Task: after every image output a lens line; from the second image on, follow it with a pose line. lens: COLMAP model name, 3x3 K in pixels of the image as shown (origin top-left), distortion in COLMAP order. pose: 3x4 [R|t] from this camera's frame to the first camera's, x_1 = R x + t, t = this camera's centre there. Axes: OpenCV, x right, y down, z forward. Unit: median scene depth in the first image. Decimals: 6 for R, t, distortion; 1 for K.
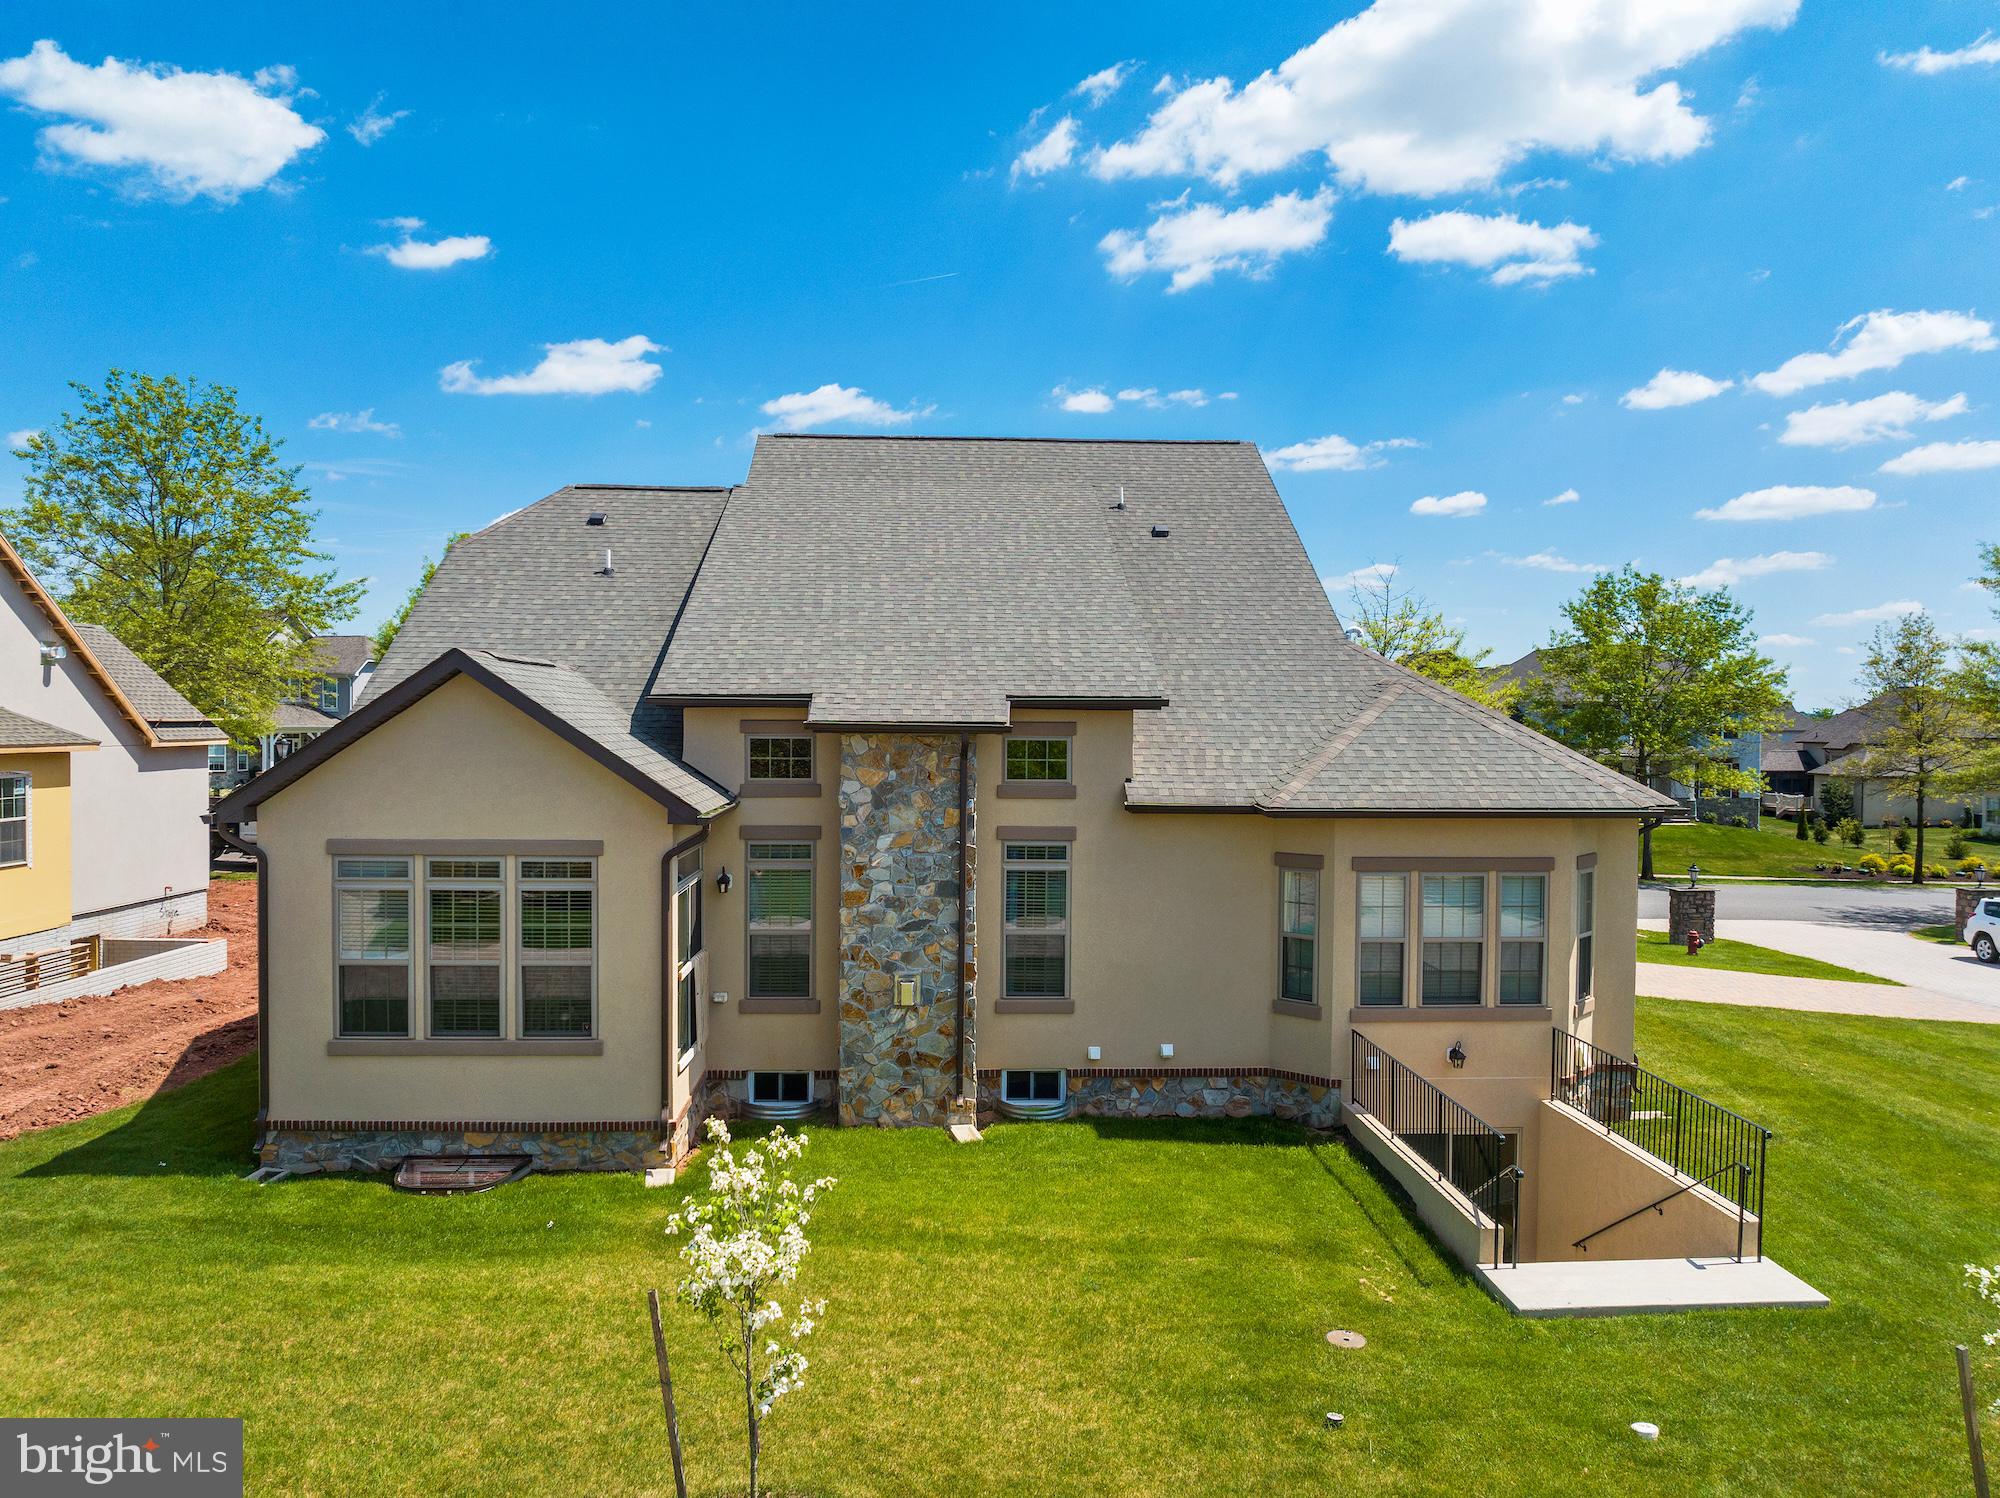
lens RADIAL K [[1411.6, 0, 995.7], [0, 1411.6, 749.6], [0, 0, 1]] dist [-0.030651, -0.002000]
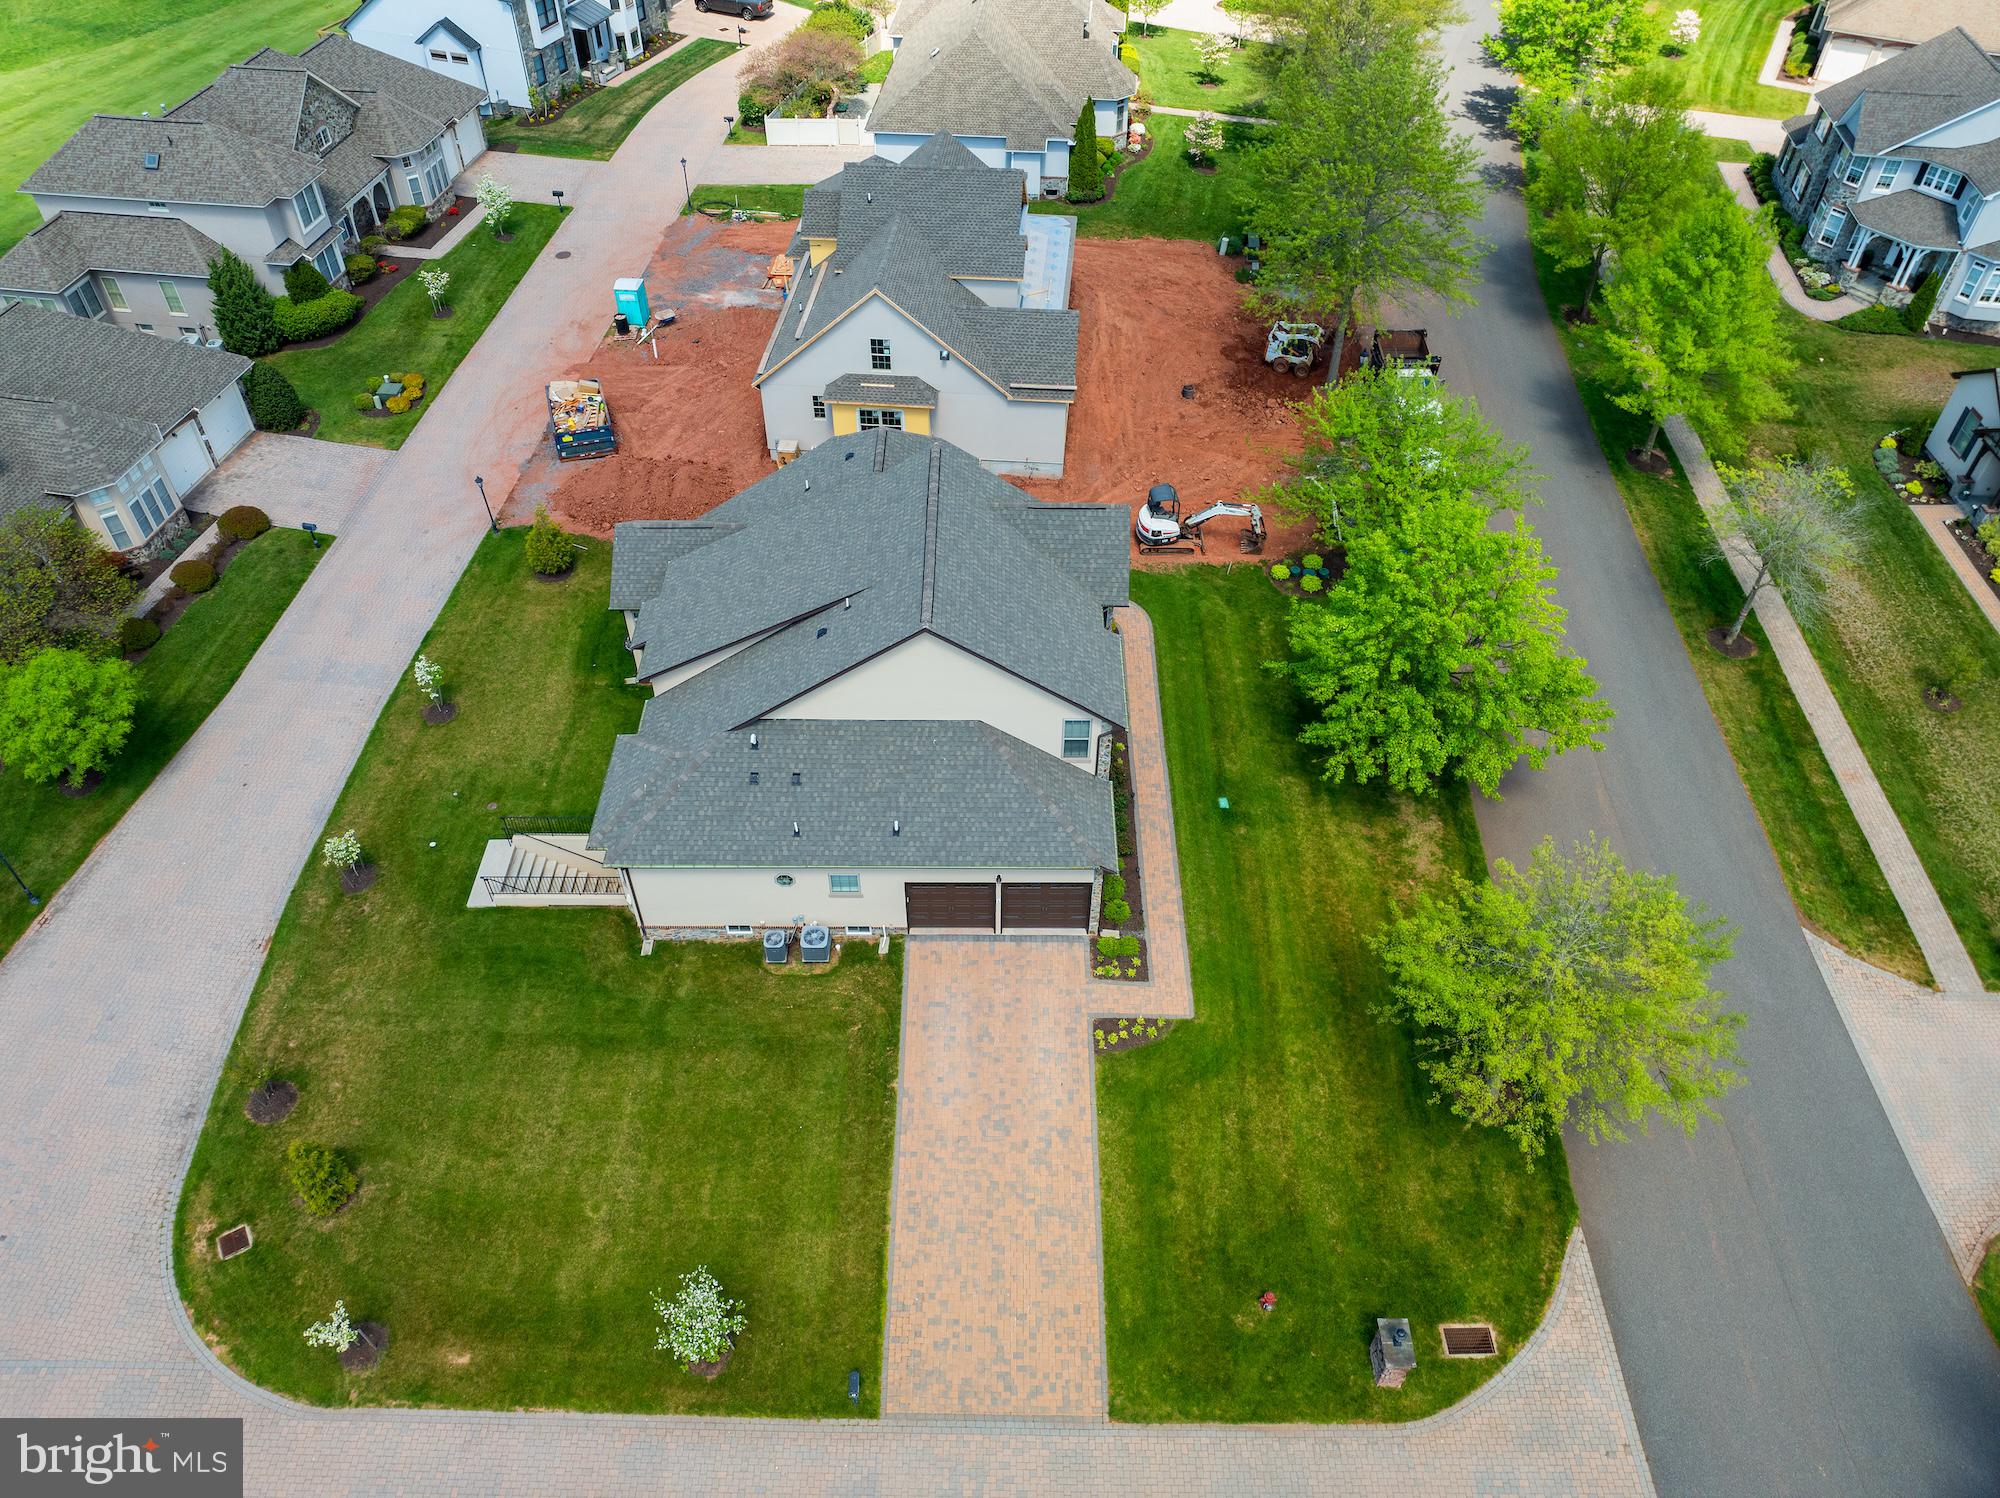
lens RADIAL K [[1427.4, 0, 992.1], [0, 1427.4, 723.3], [0, 0, 1]] dist [-0.036624, 0.005580]
pose [[-0.057468, 0.687971, -0.723459, 2.046363], [-0.023414, 0.723529, 0.689897, -1.816931], [0.998073, 0.056586, -0.025472, 1.726397]]
